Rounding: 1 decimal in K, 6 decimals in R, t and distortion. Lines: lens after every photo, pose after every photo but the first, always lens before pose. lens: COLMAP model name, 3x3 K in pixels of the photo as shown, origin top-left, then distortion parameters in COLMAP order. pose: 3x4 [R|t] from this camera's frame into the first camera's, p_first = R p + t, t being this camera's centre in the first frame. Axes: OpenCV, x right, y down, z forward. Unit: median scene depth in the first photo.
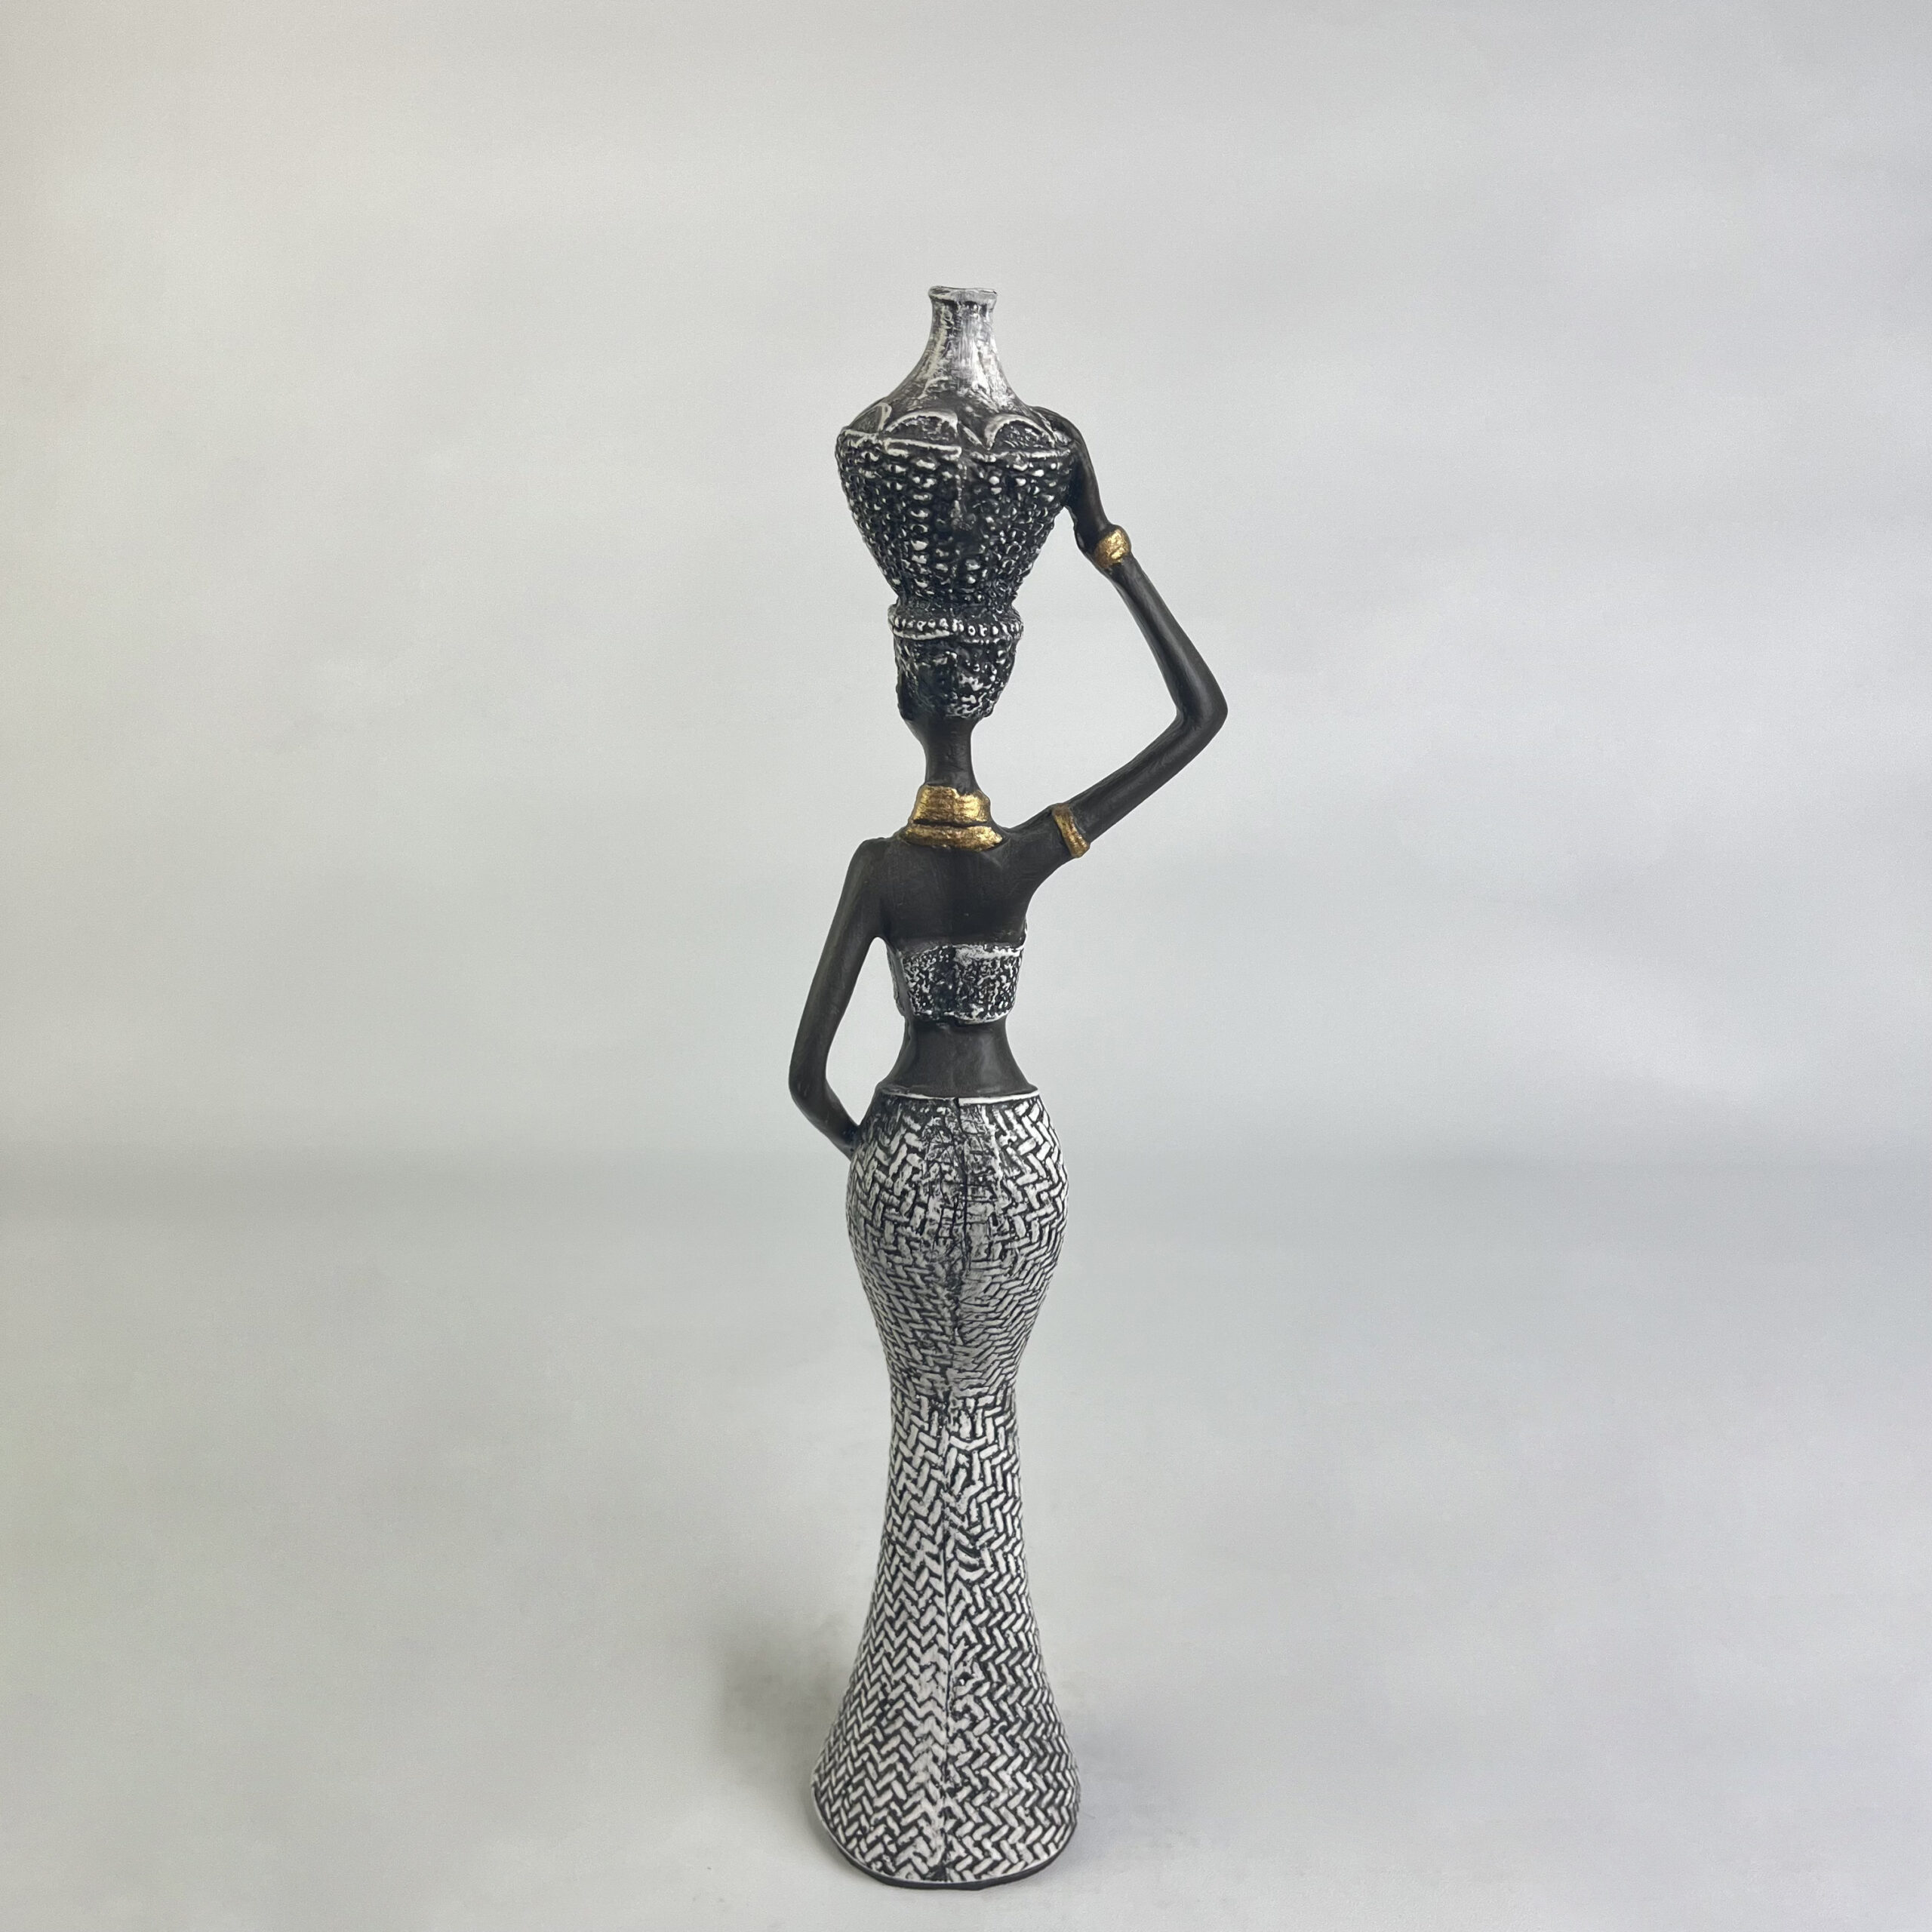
lens RADIAL K [[2031.4, 0, 958.0], [0, 2031.4, 917.8], [0, 0, 1]] dist [0.023015, -0.037445]
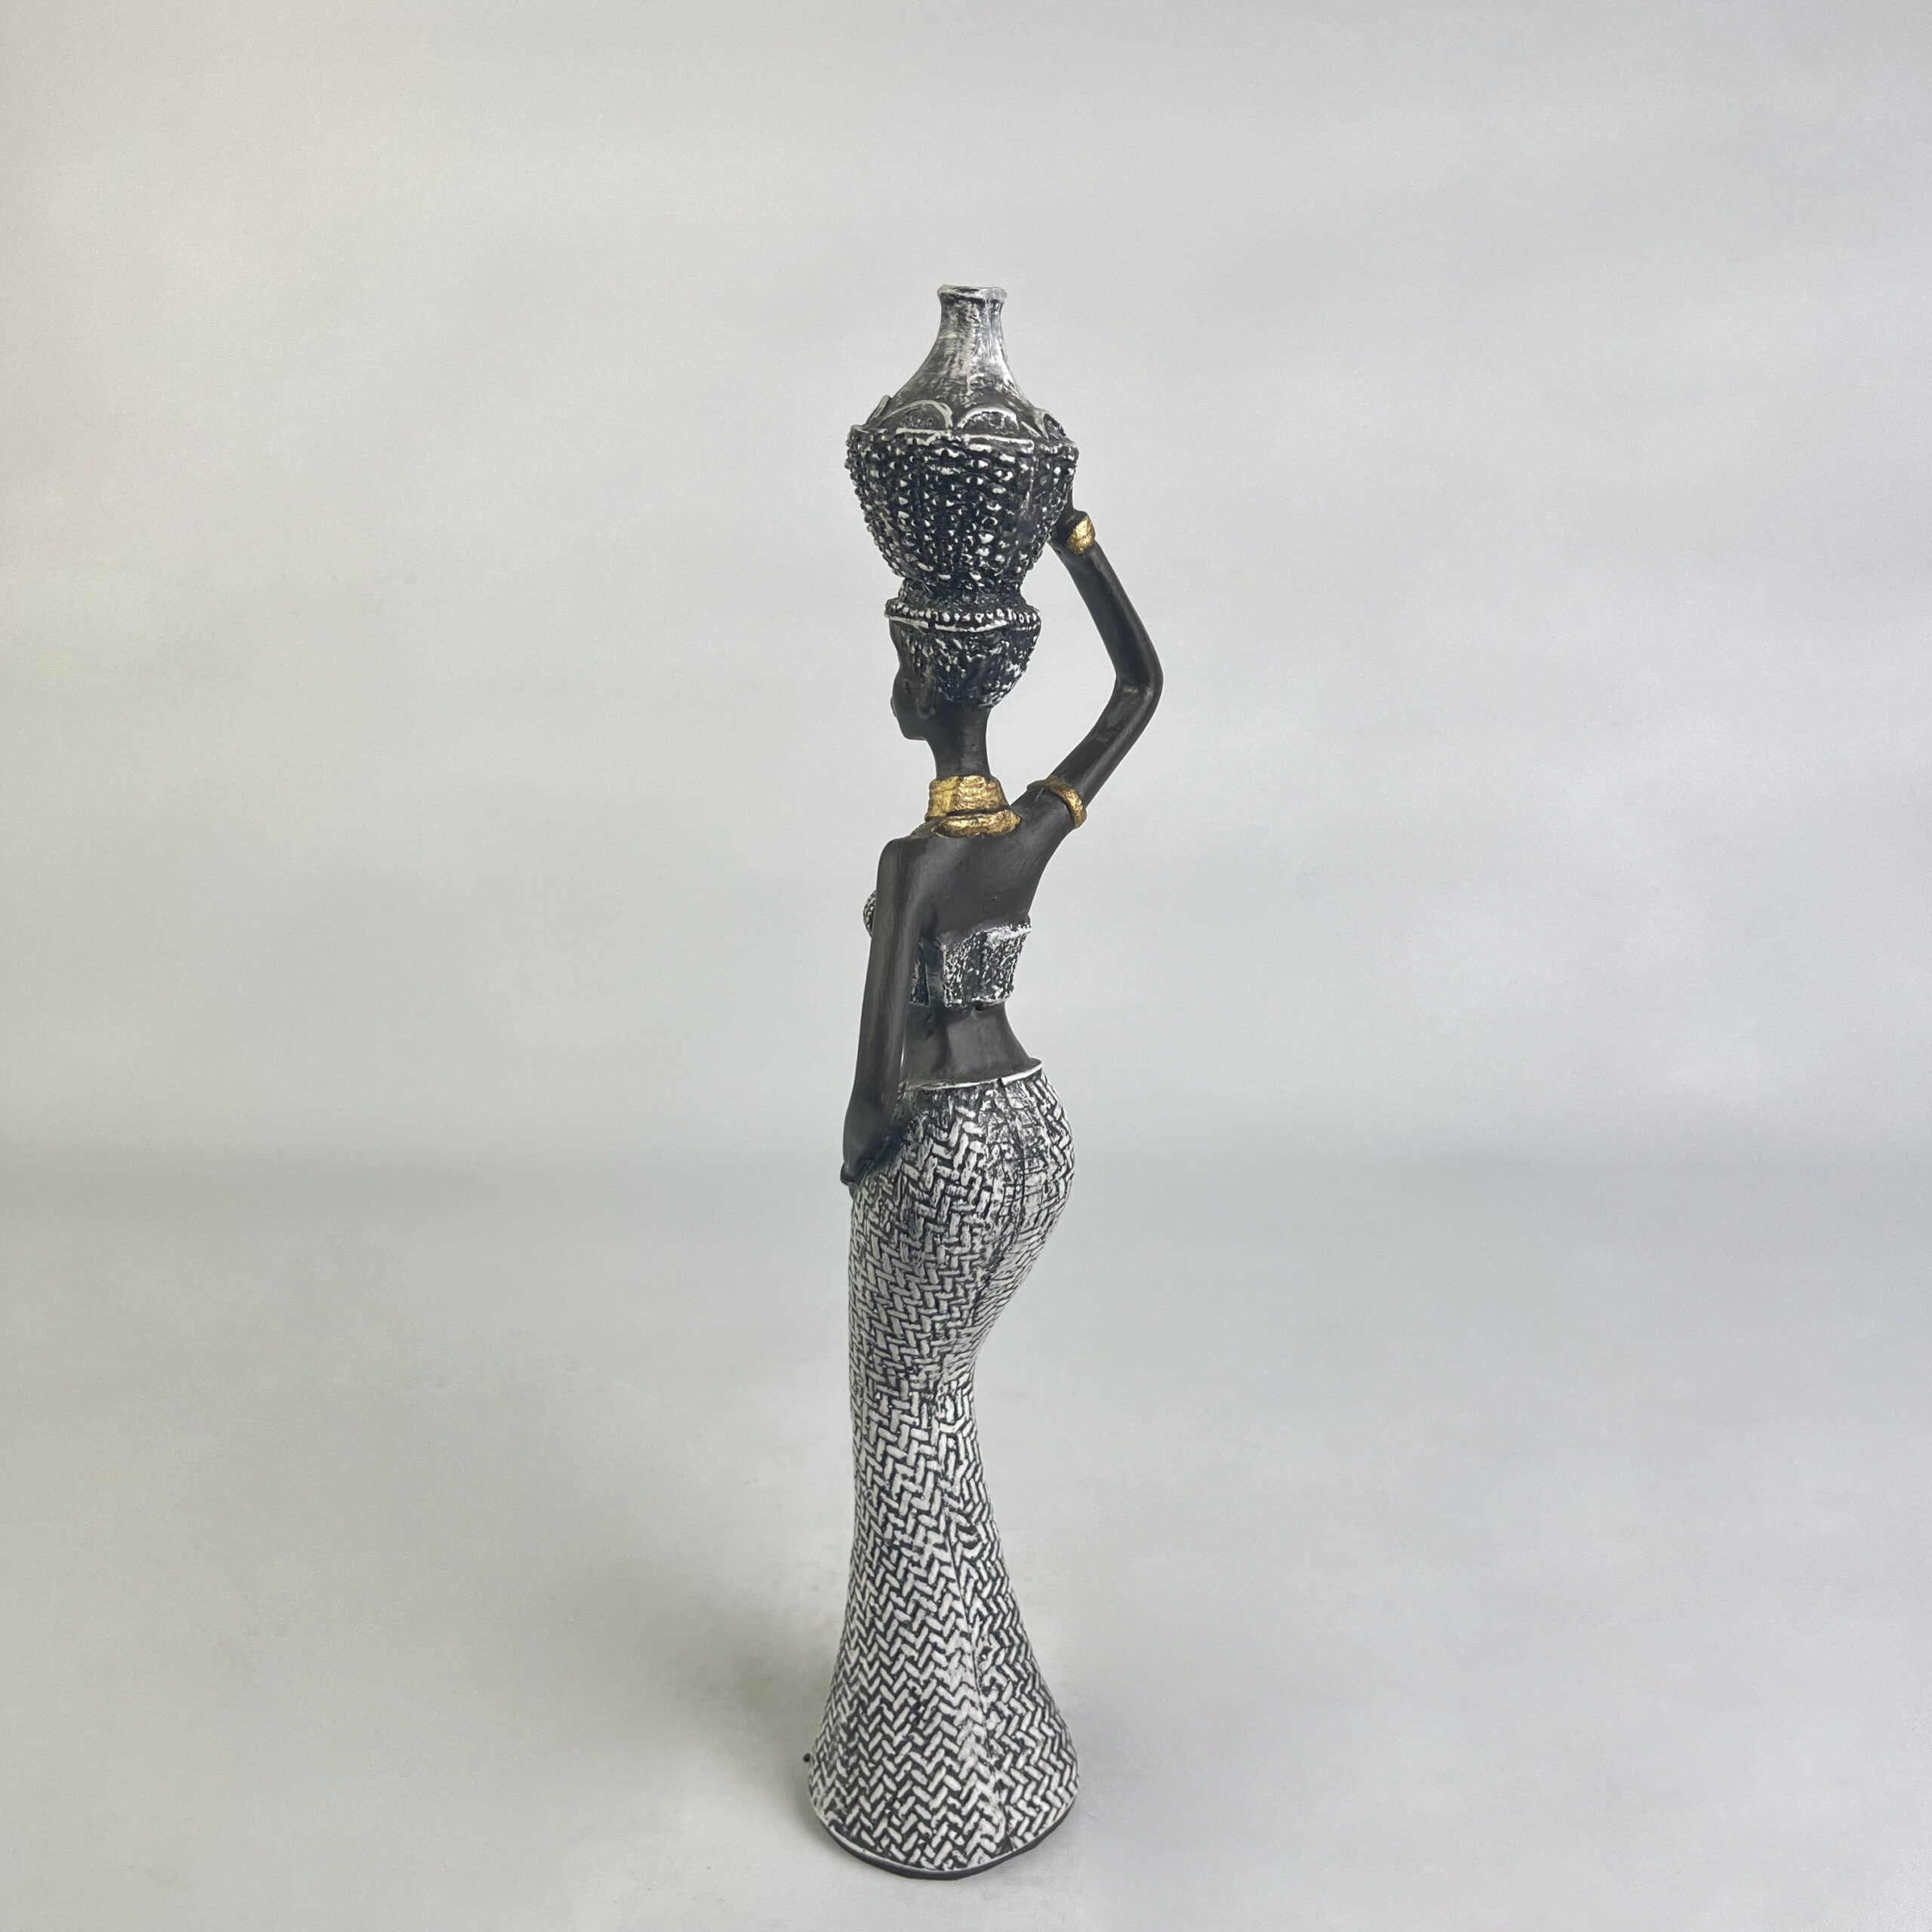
lens RADIAL K [[2031.4, 0, 958.0], [0, 2031.4, 917.8], [0, 0, 1]] dist [0.023015, -0.037445]
pose [[0.833104, -0.158962, 0.529782, -0.493034], [0.163265, 0.985809, 0.039053, -0.030982], [-0.528472, 0.053959, 0.847234, 0.126028]]
